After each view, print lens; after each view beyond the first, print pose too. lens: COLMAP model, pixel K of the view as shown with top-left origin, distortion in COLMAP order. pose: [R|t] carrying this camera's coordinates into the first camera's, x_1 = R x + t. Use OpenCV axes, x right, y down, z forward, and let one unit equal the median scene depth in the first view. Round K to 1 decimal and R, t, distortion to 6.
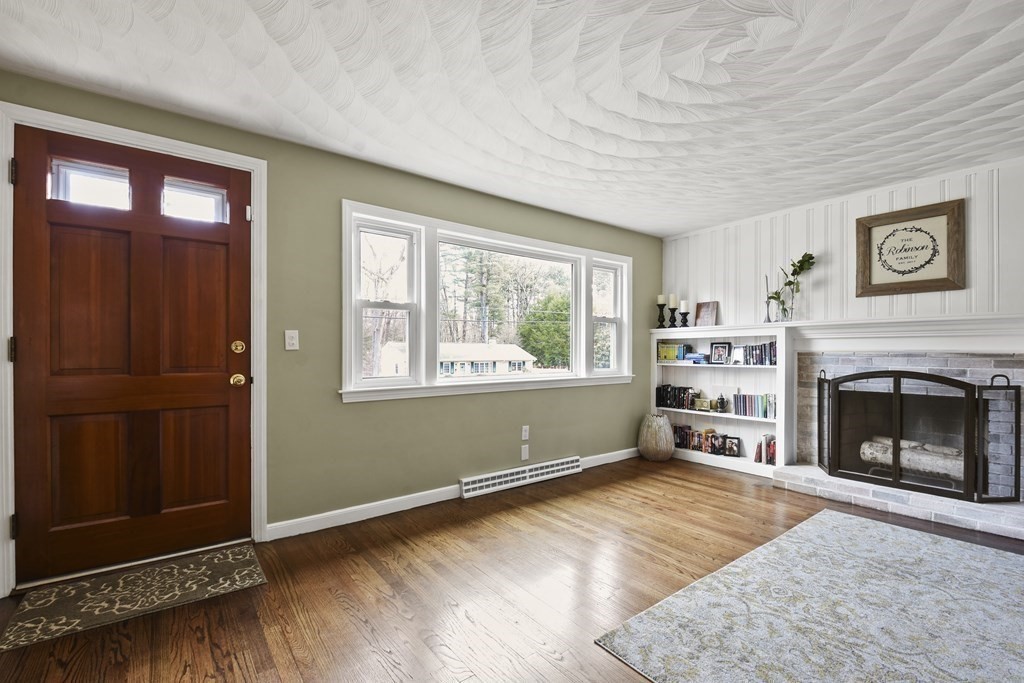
lens RADIAL K [[452.1, 0, 513.2], [0, 452.1, 355.6], [0, 0, 1]] dist [-0.001653, -0.000406]
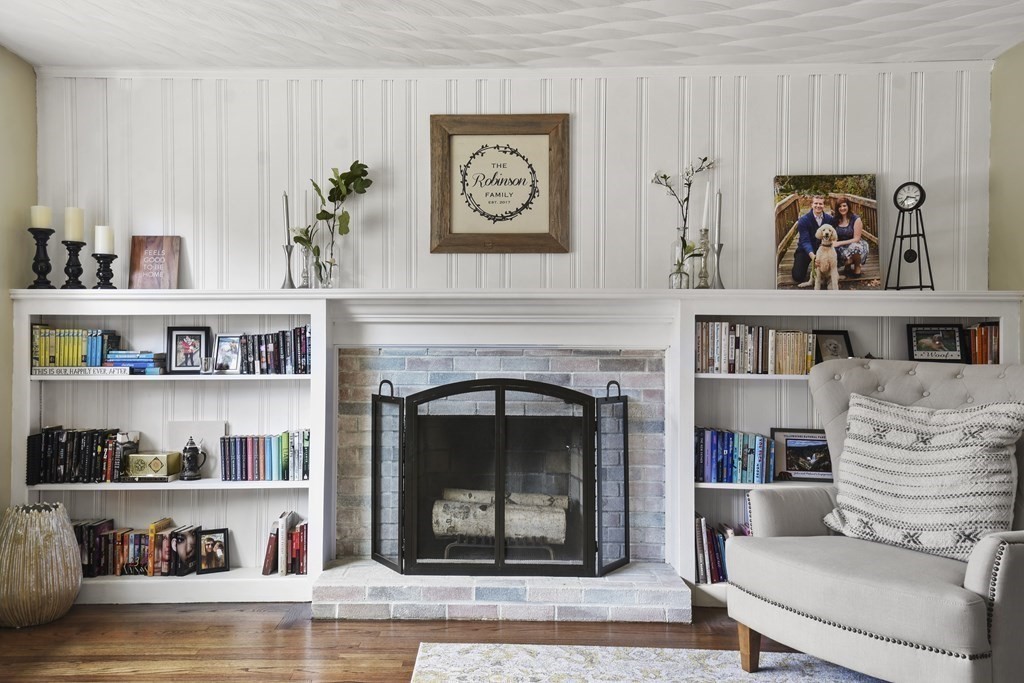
lens RADIAL K [[890.2, 0, 511.5], [0, 890.2, 345.0], [0, 0, 1]] dist [0.140943, -0.003351]
pose [[0.641096, 0.005003, 0.767445, -0.044224], [0.004842, 0.999932, -0.010563, 0.001029], [-0.767446, 0.010488, 0.641028, 0.180648]]
